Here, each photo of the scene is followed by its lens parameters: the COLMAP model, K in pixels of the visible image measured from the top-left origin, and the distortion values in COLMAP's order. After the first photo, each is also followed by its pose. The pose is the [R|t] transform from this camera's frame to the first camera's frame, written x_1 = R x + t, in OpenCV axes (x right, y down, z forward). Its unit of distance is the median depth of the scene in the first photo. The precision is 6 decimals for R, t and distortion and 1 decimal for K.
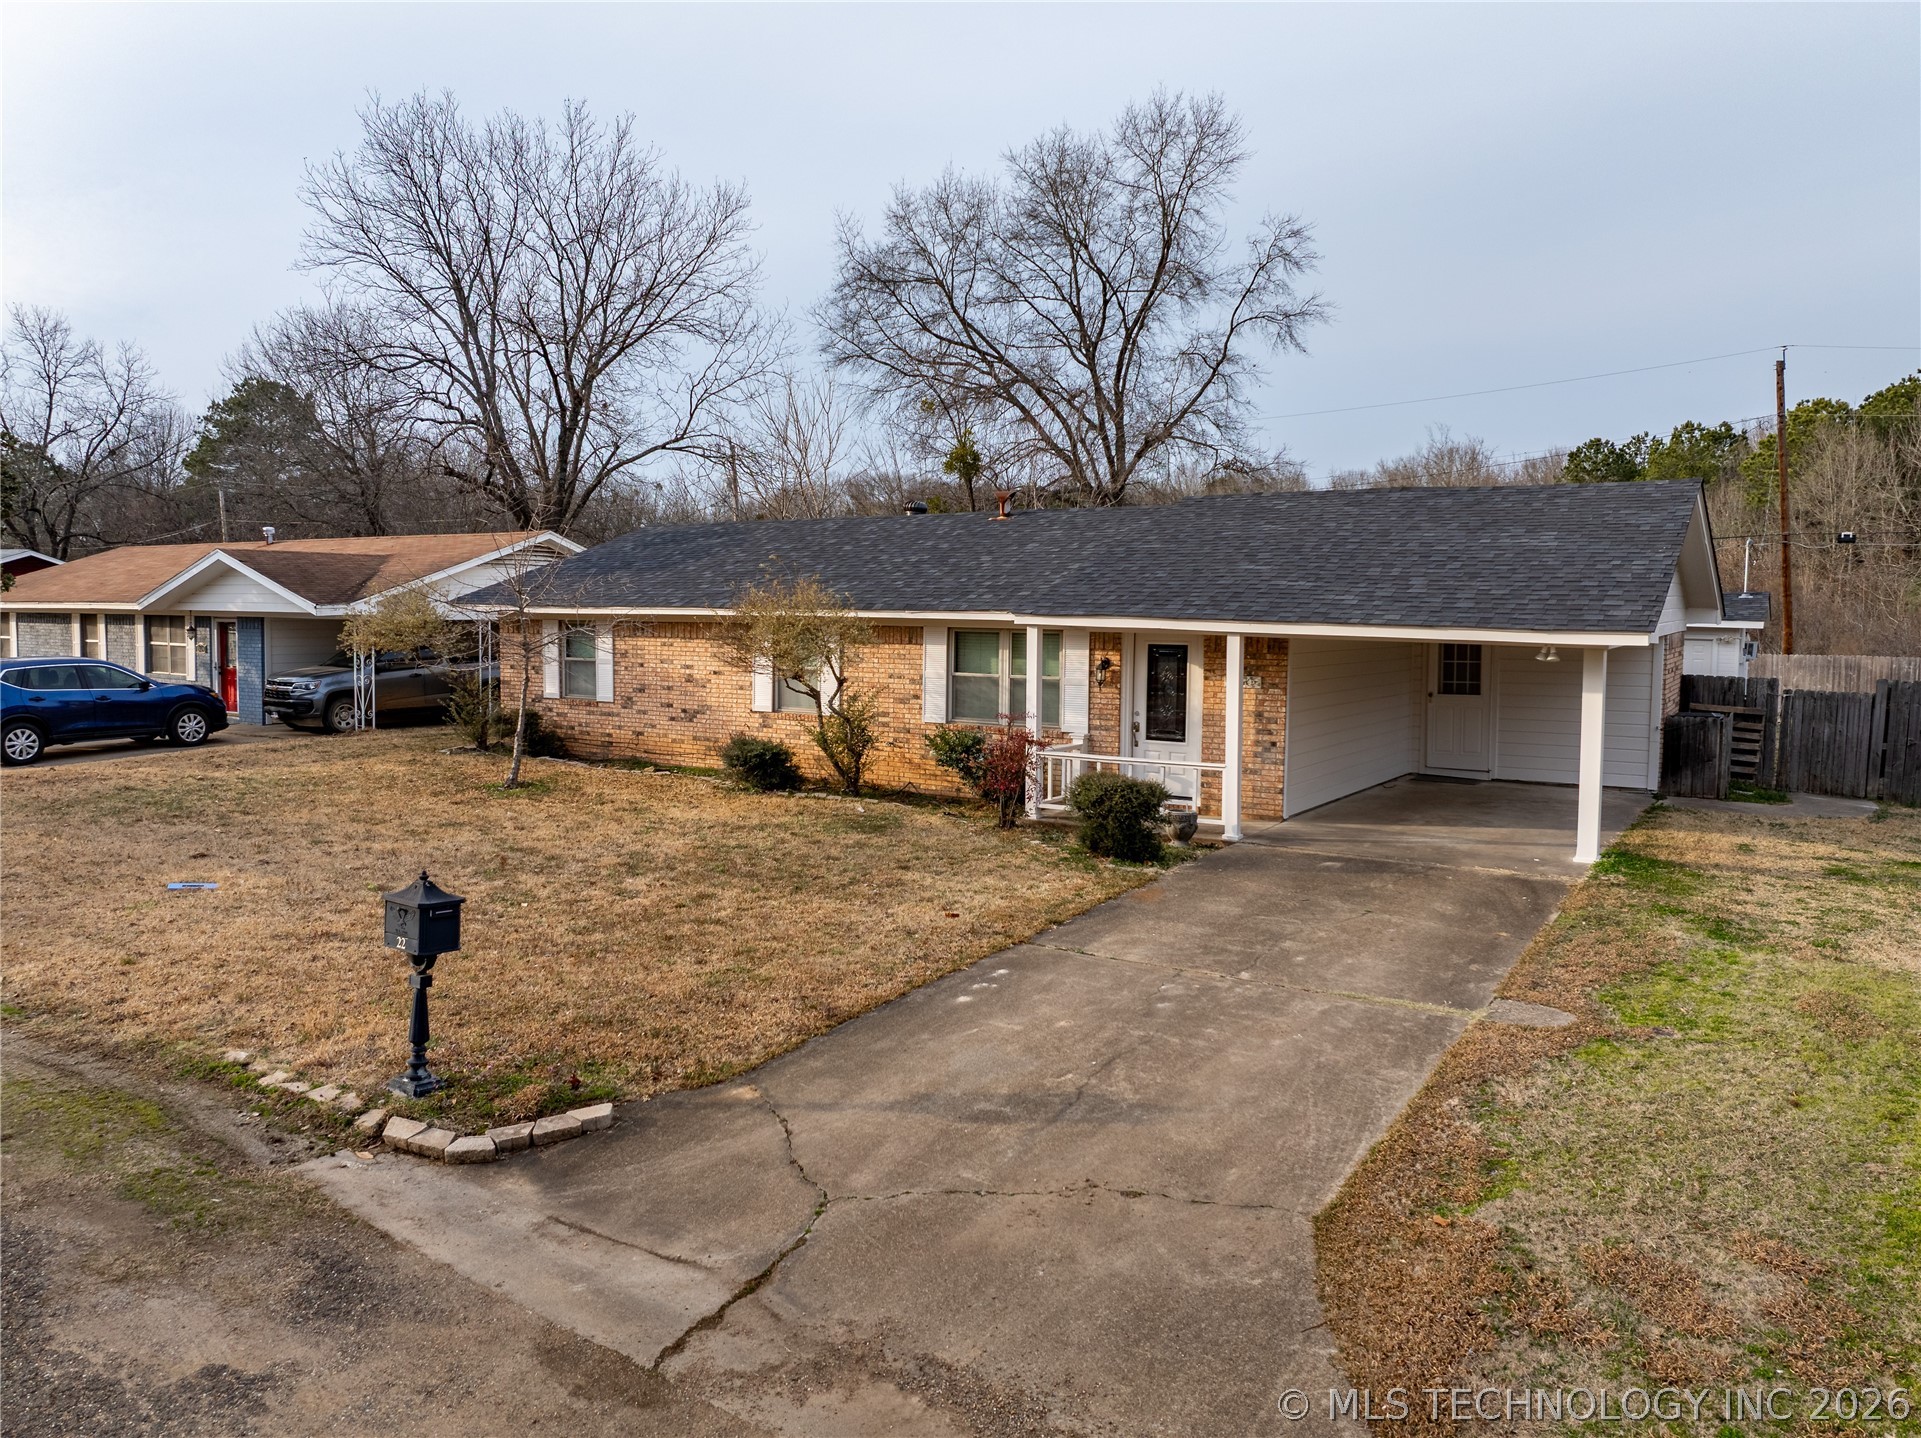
lens RADIAL K [[1366.3, 0, 970.5], [0, 1366.3, 706.1], [0, 0, 1]] dist [-0.028754, 0.001201]
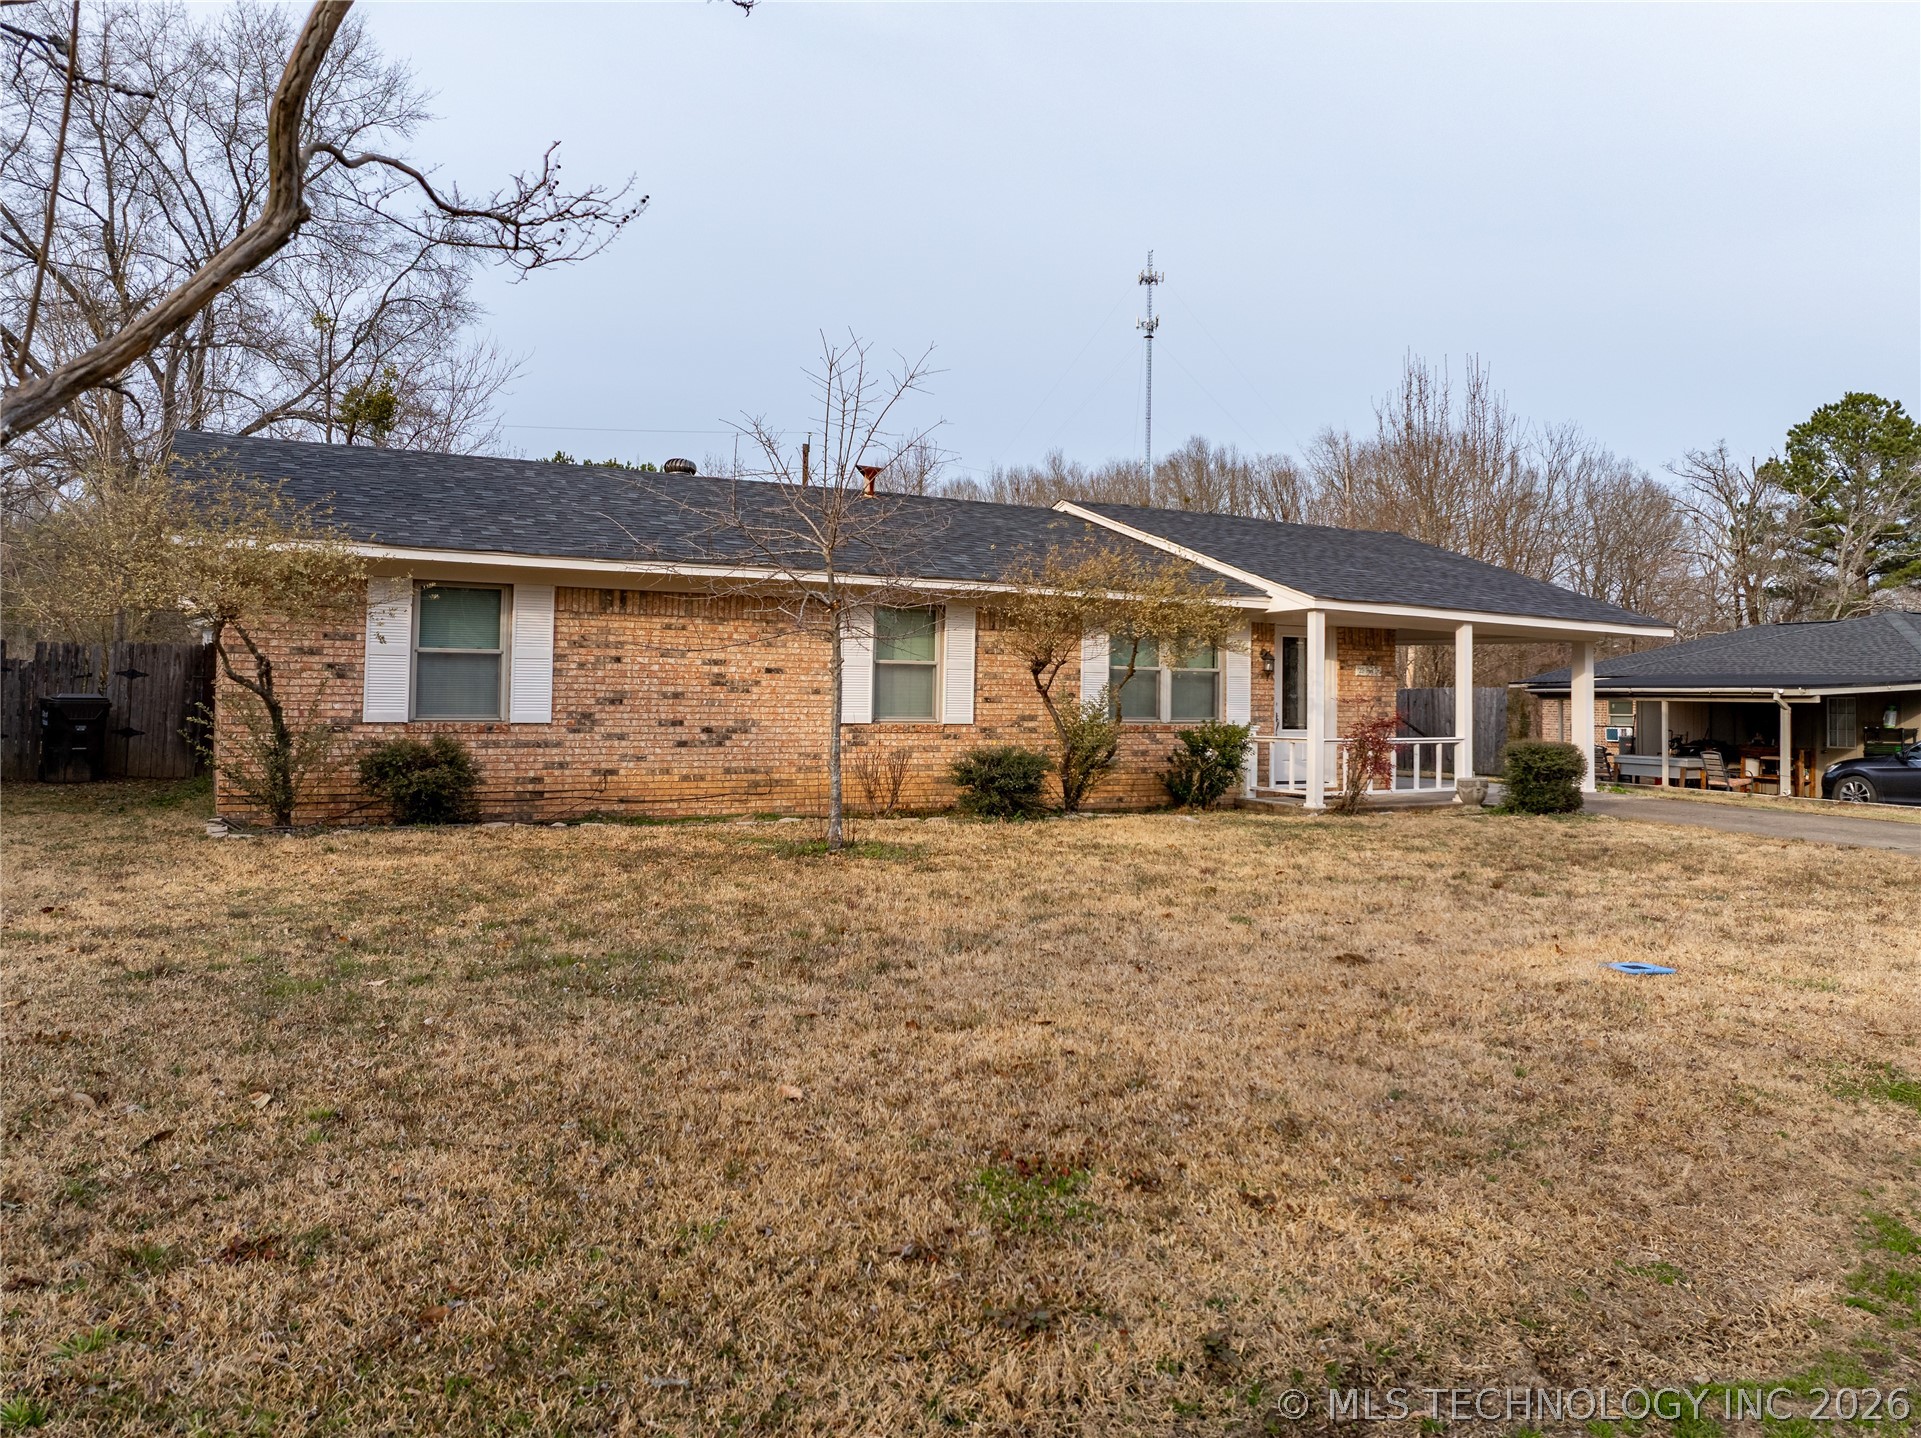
lens RADIAL K [[1366.3, 0, 970.5], [0, 1366.3, 706.1], [0, 0, 1]] dist [-0.028754, 0.001201]
pose [[0.467565, -0.005929, 0.883939, -0.719900], [0.056826, 0.998111, -0.023364, 0.014238], [-0.882130, 0.061155, 0.467019, 0.581408]]
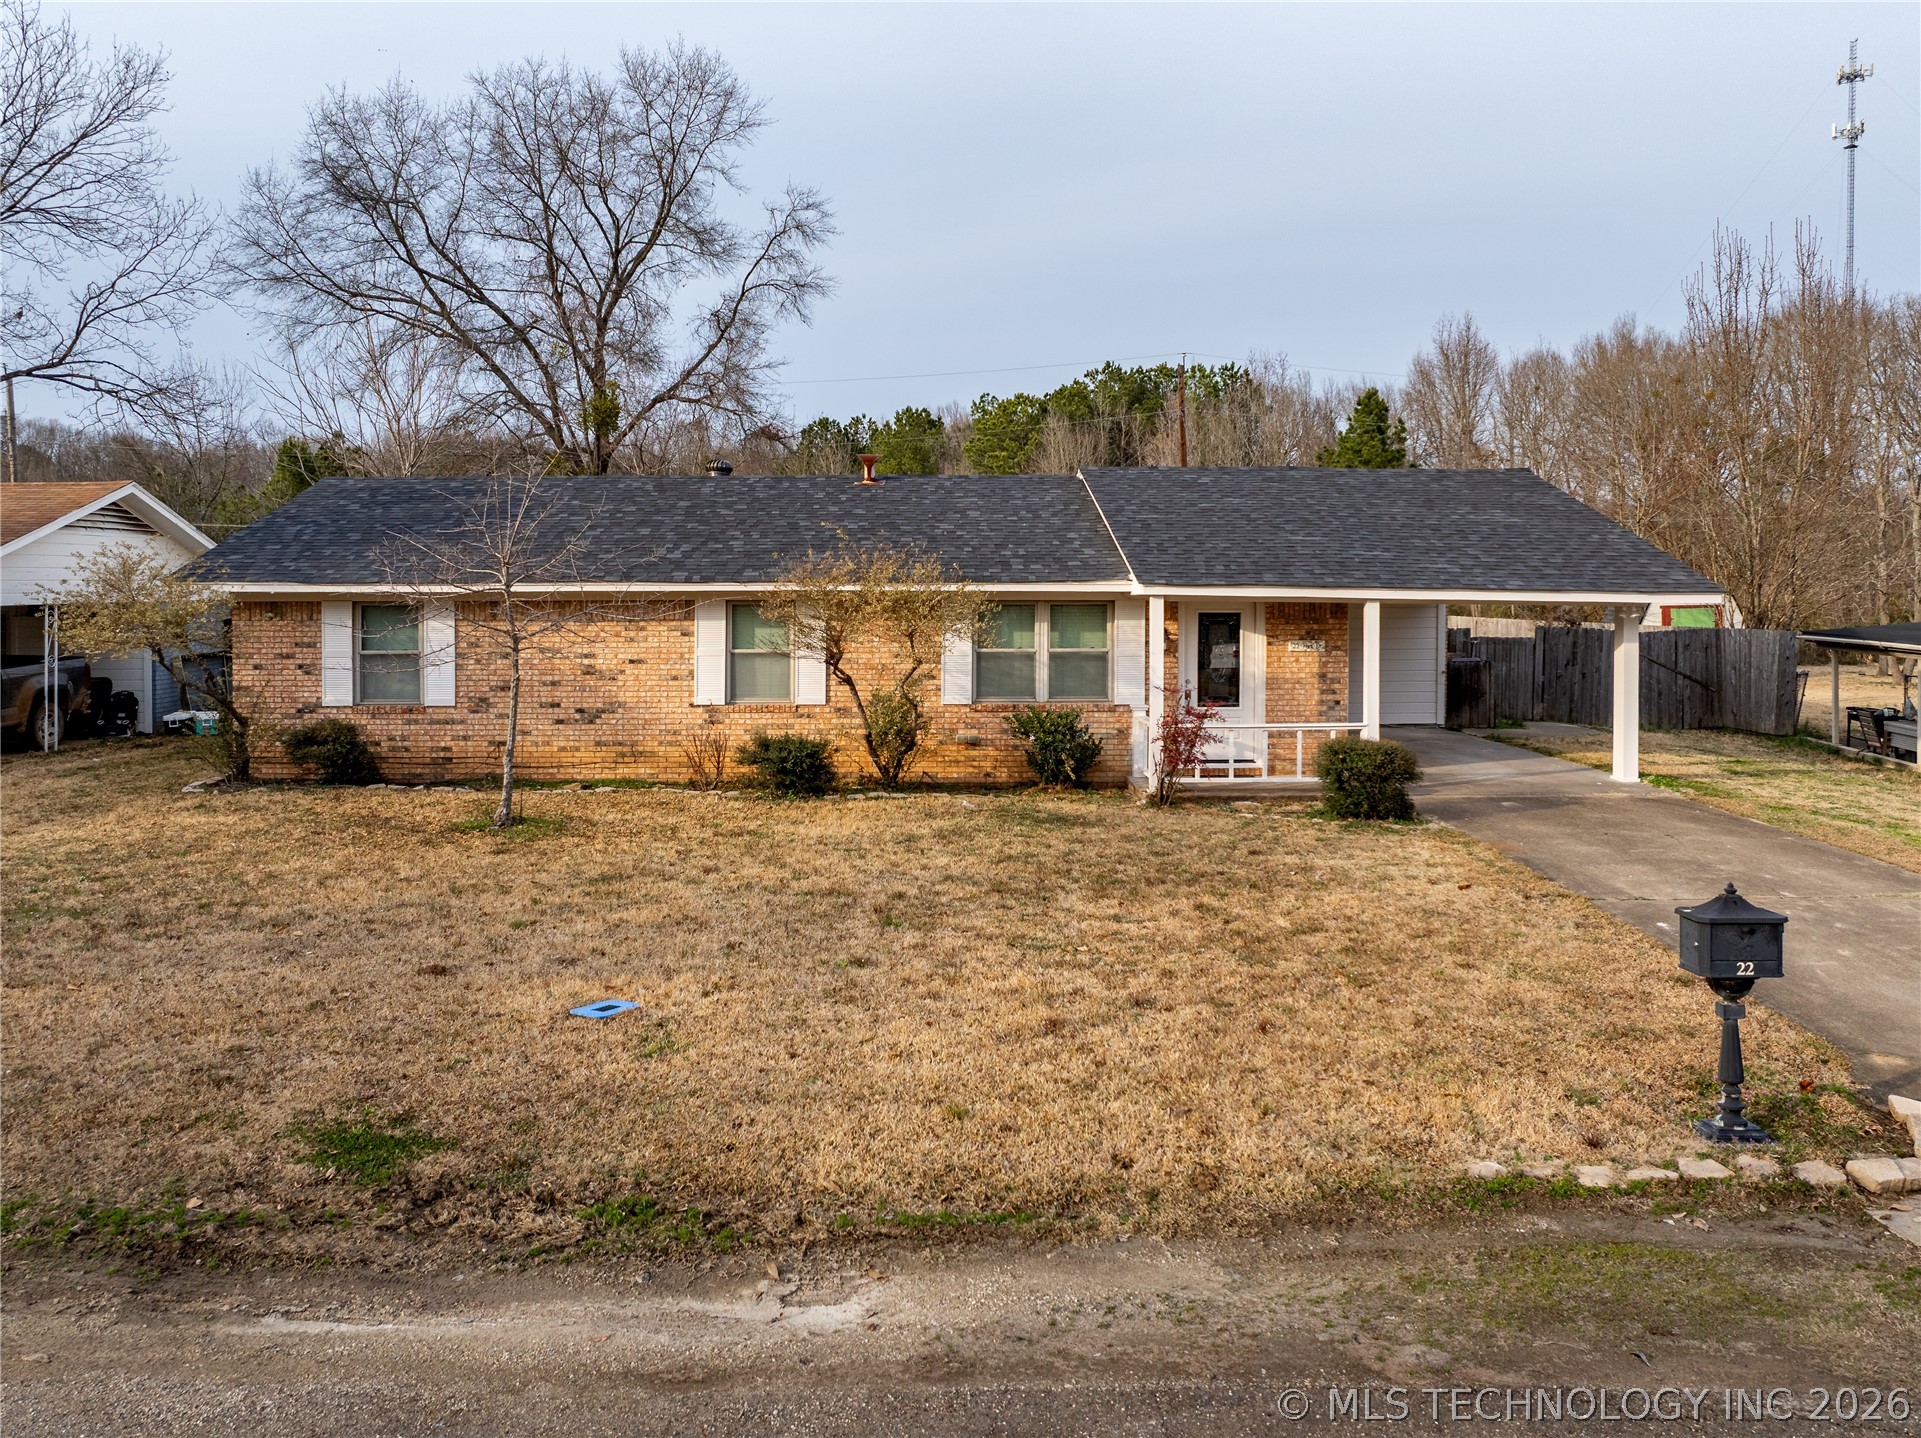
lens RADIAL K [[1378.6, 0, 956.8], [0, 1378.6, 628.3], [0, 0, 1]] dist [-0.034851, -0.003087]
pose [[0.827856, -0.030664, 0.560102, -0.475204], [0.049371, 0.998613, -0.018302, -0.019139], [-0.558764, 0.042804, 0.828221, 0.200358]]
